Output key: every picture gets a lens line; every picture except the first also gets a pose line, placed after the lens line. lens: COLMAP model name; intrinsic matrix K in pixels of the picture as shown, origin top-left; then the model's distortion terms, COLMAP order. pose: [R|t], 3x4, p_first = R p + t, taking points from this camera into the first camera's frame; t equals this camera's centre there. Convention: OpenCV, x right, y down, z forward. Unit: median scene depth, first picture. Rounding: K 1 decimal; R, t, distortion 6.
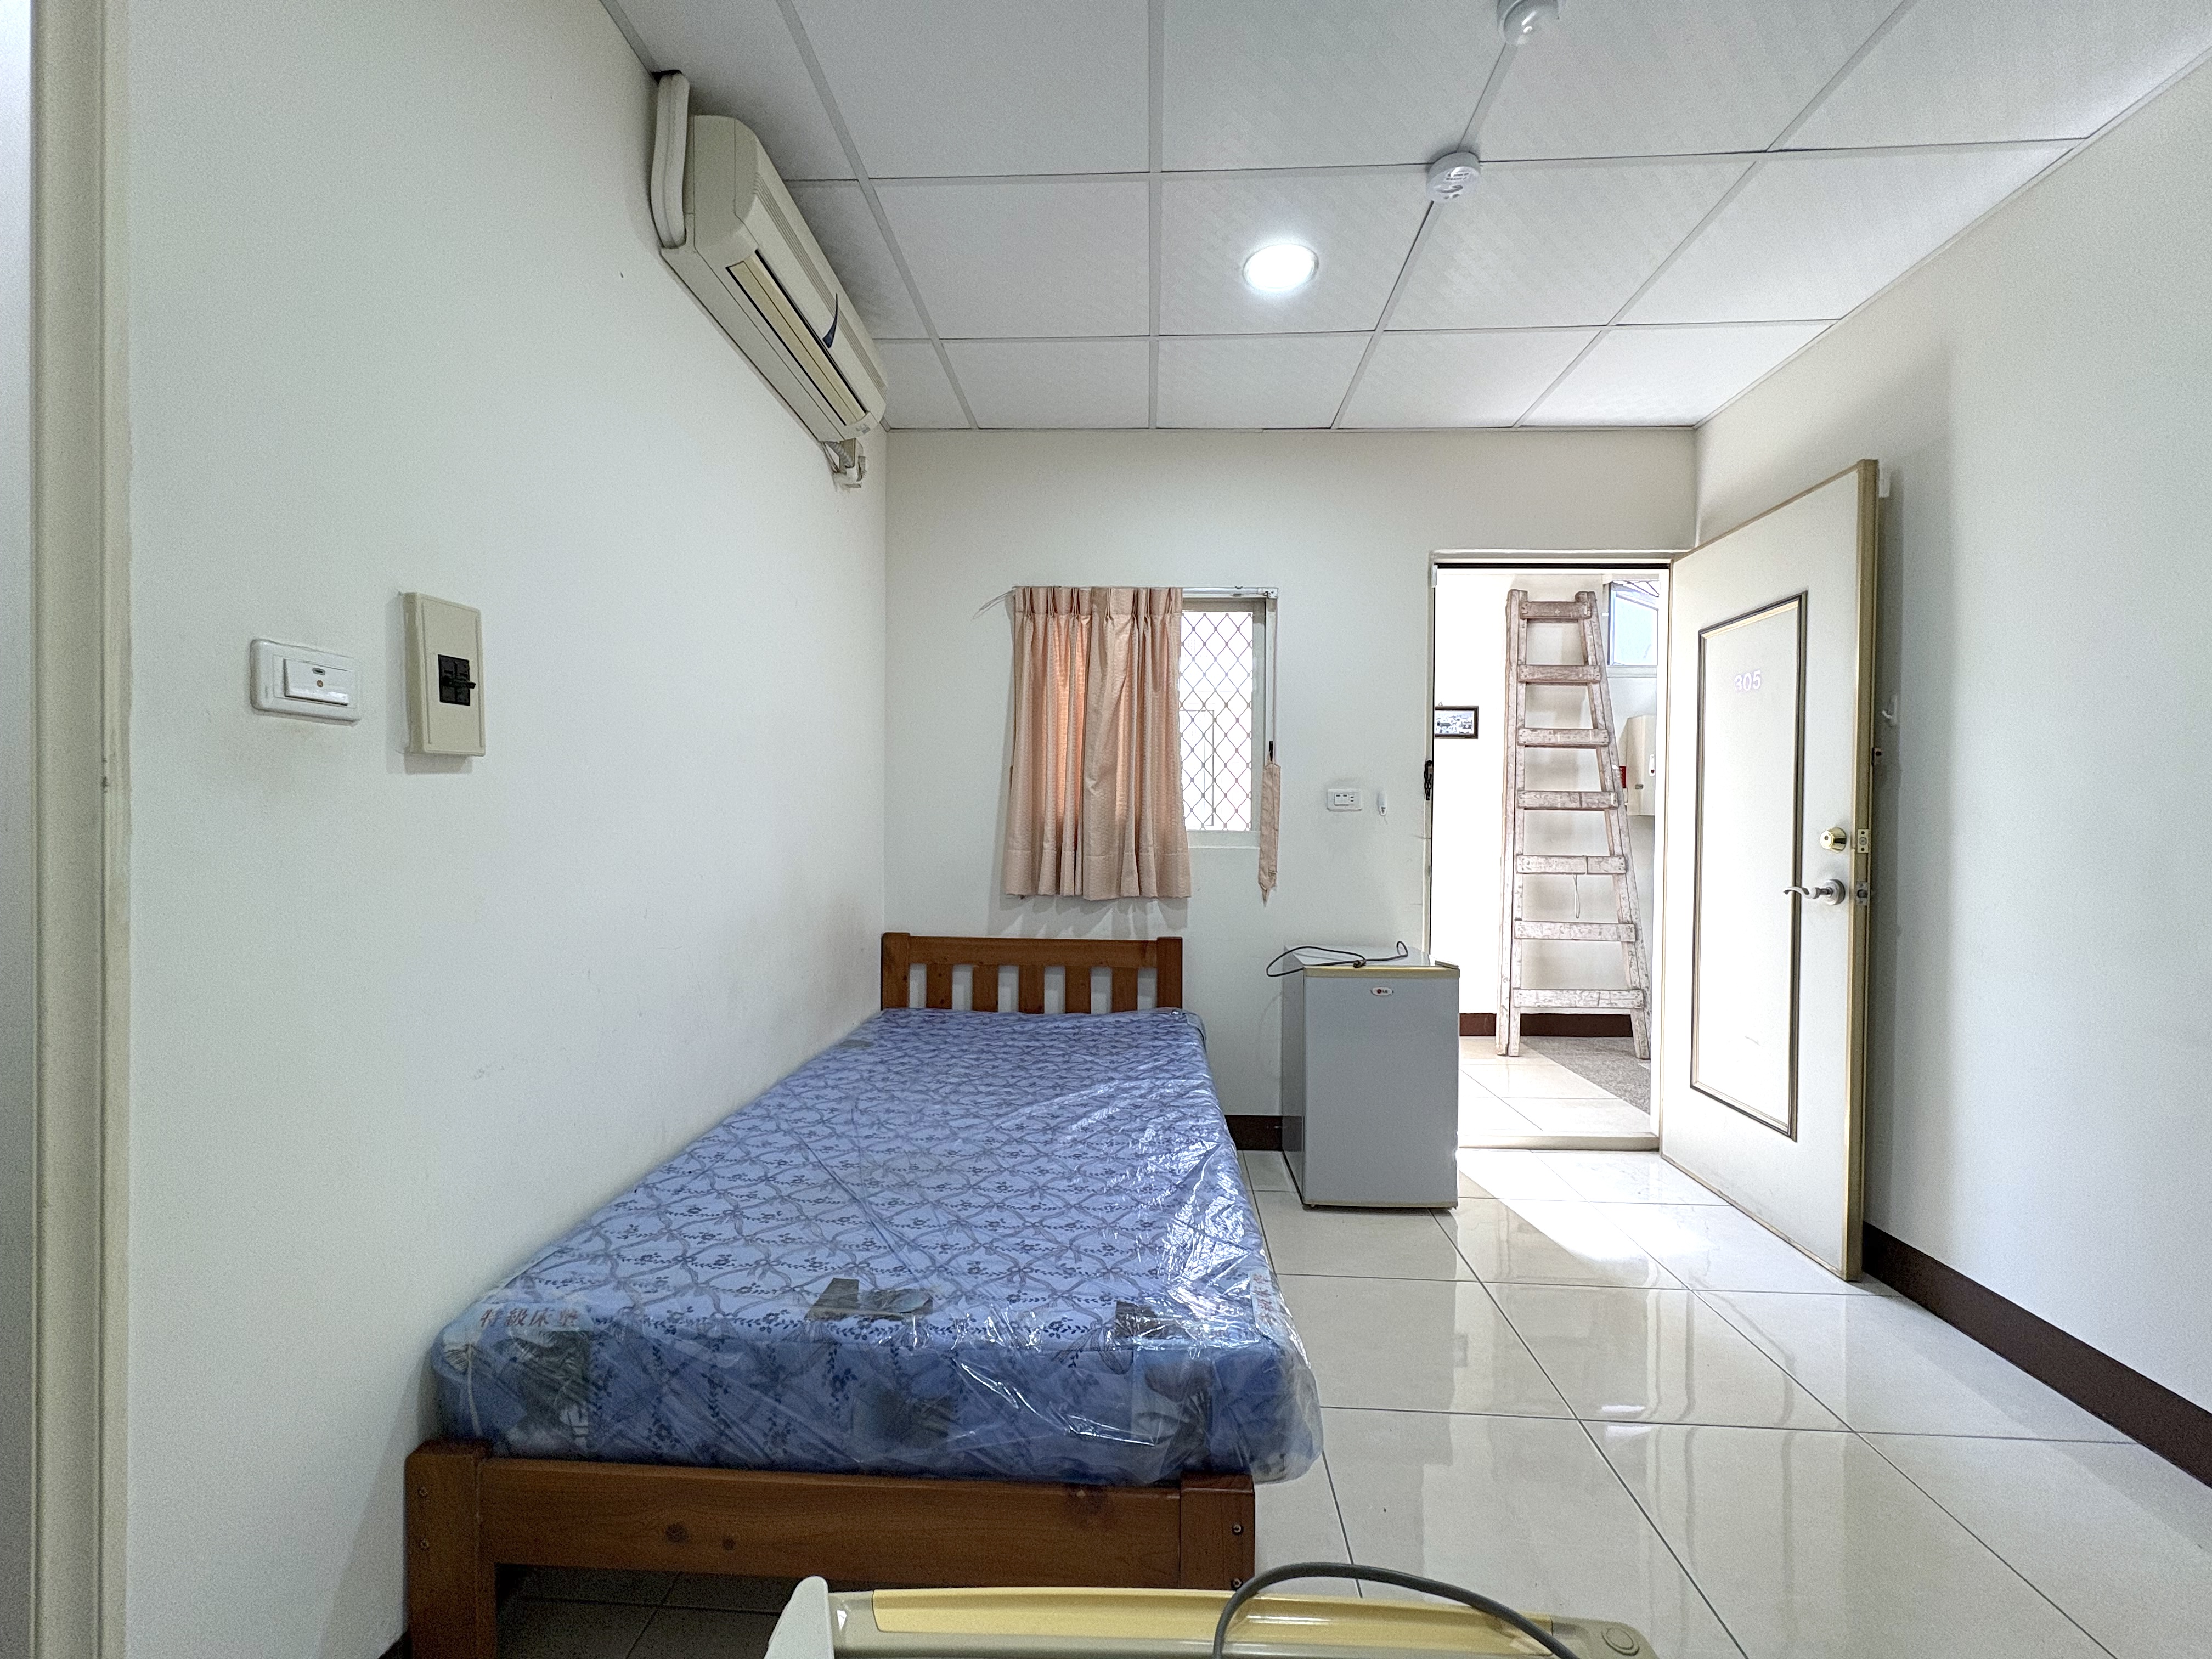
lens RADIAL K [[879.9, 0, 1098.9], [0, 879.9, 826.5], [0, 0, 1]] dist [0.002931, -0.000263]
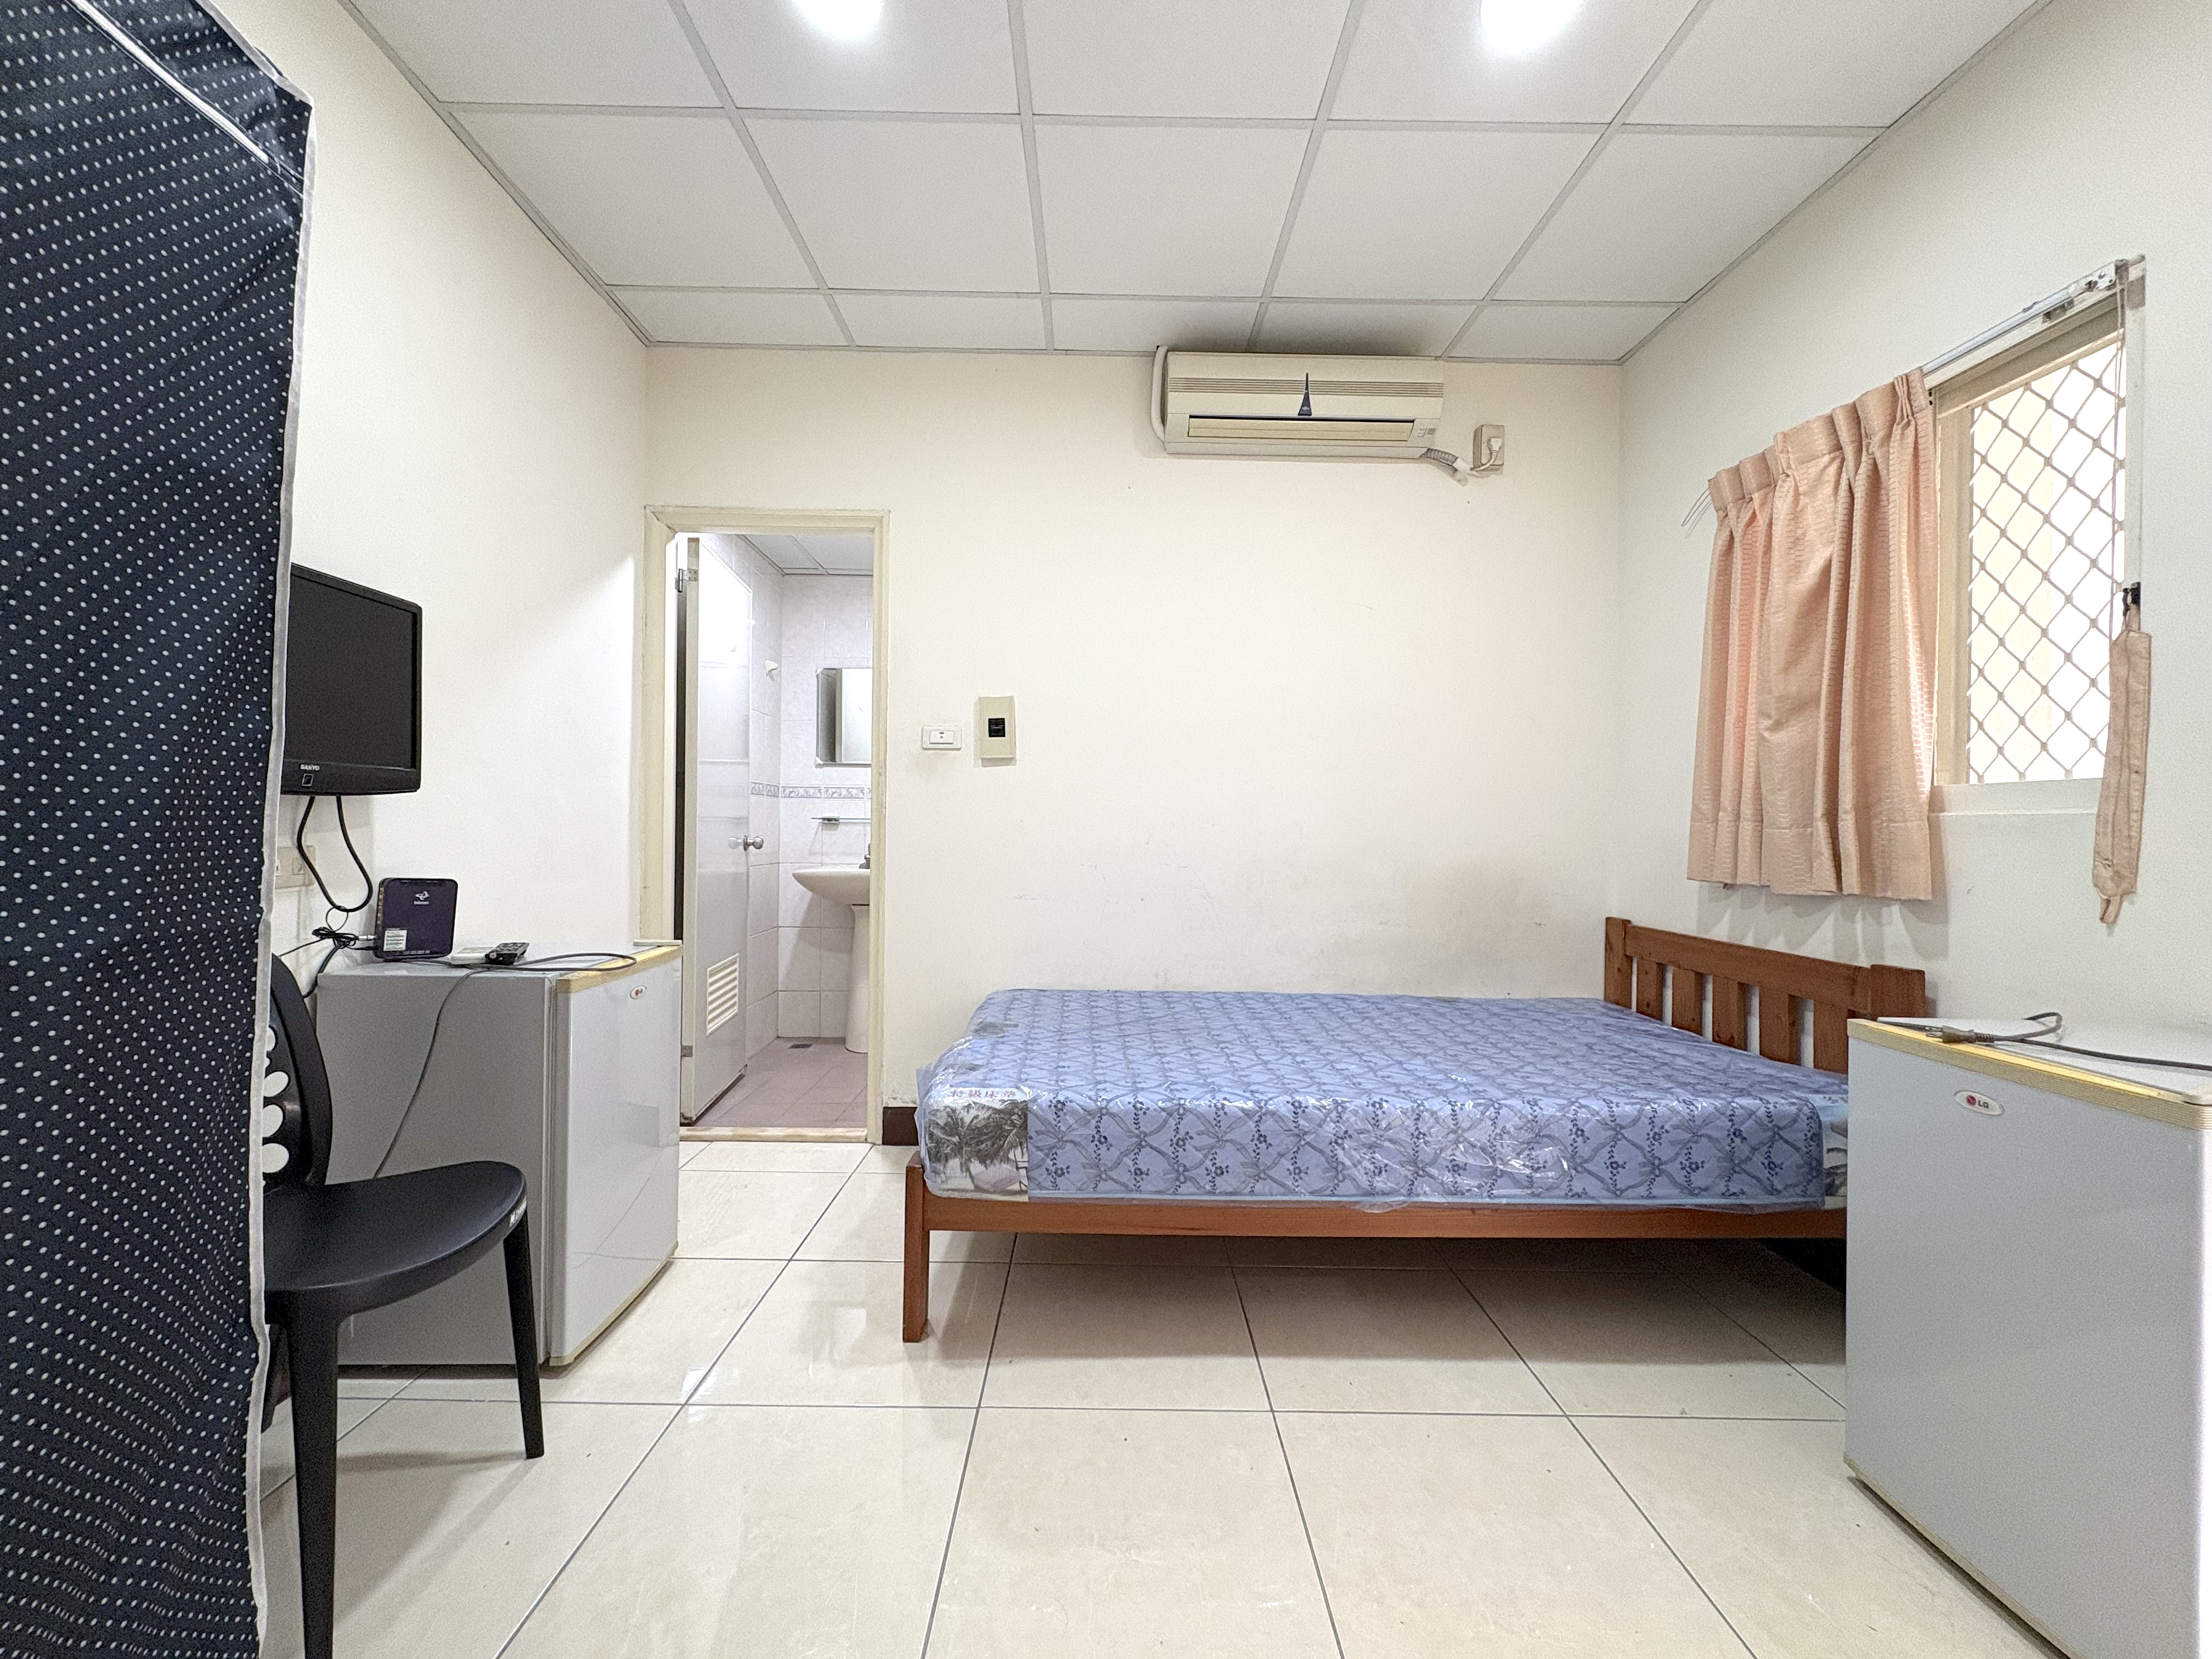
lens RADIAL K [[879.9, 0, 1095.9], [0, 879.9, 831.4], [0, 0, 1]] dist [0.002931, -0.000263]
pose [[0.068076, -0.004639, -0.997669, 0.631427], [-0.020367, 0.999774, -0.006039, 0.047511], [0.997472, 0.020731, 0.067966, 0.407473]]
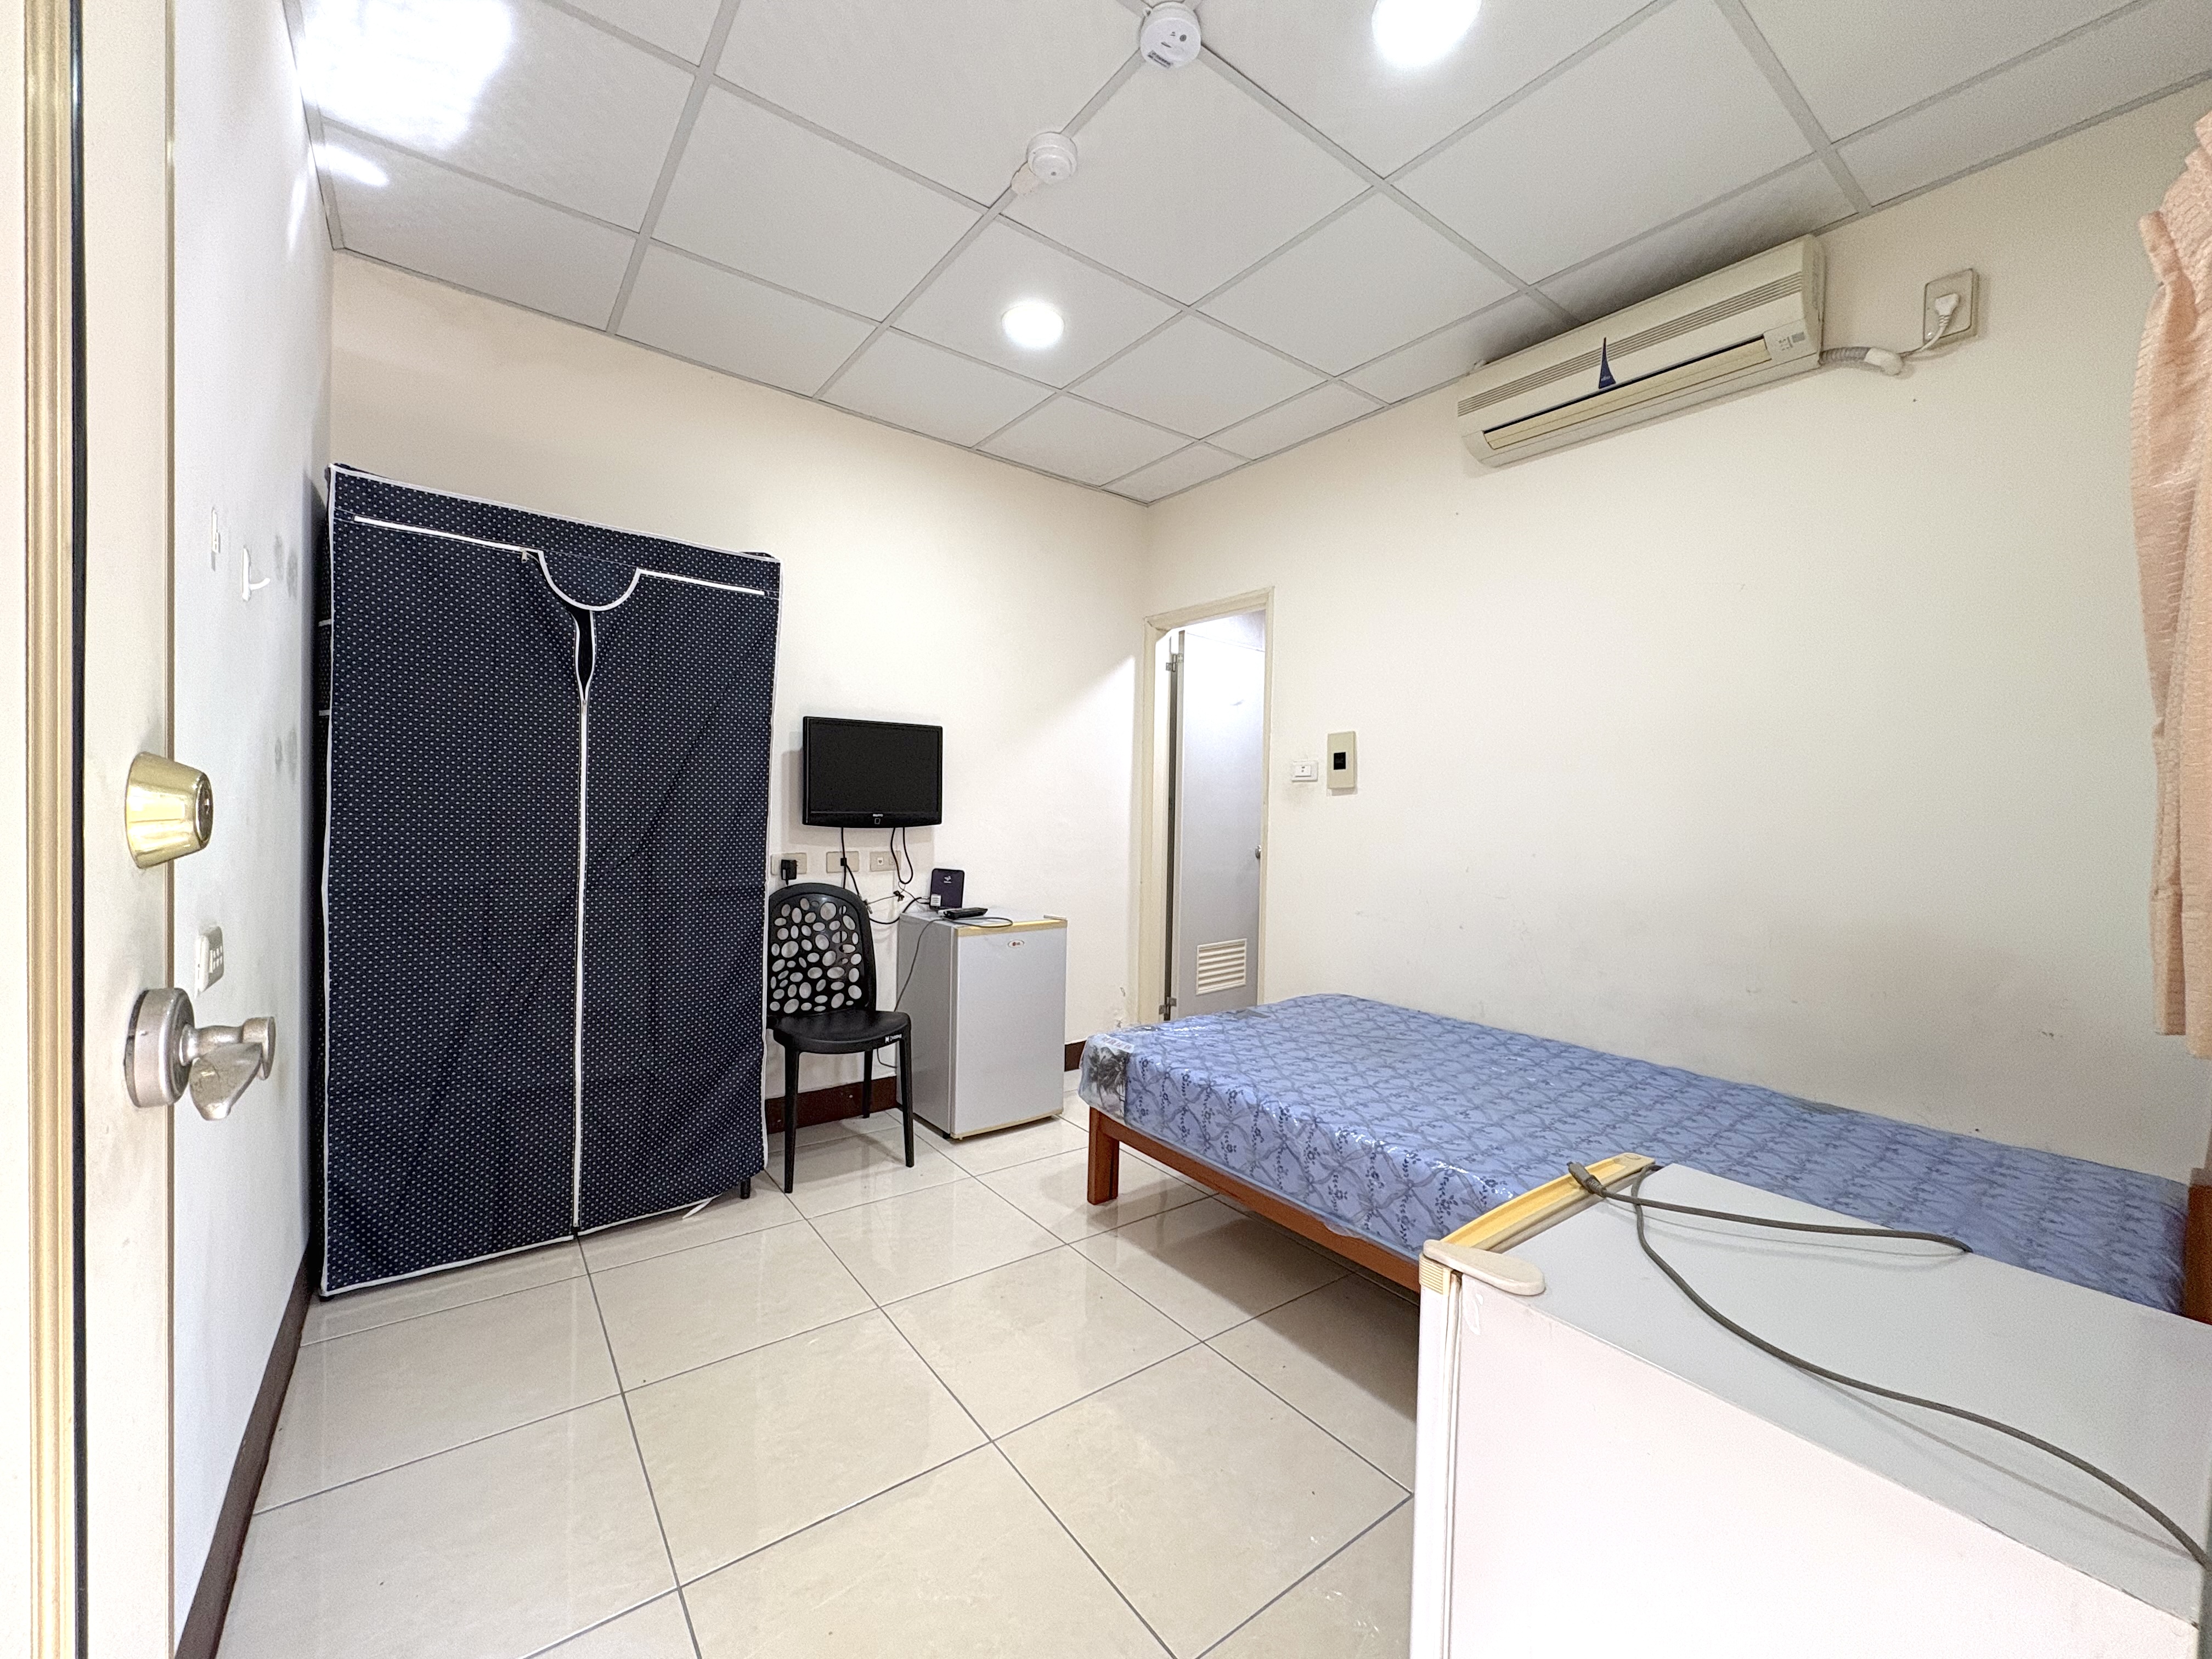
lens RADIAL K [[879.9, 0, 1099.8], [0, 879.9, 831.1], [0, 0, 1]] dist [0.002931, -0.000263]
pose [[-0.759175, -0.010772, -0.650798, 0.593812], [-0.034145, 0.999145, 0.023294, 0.005052], [0.649991, 0.039906, -0.758894, 0.953054]]
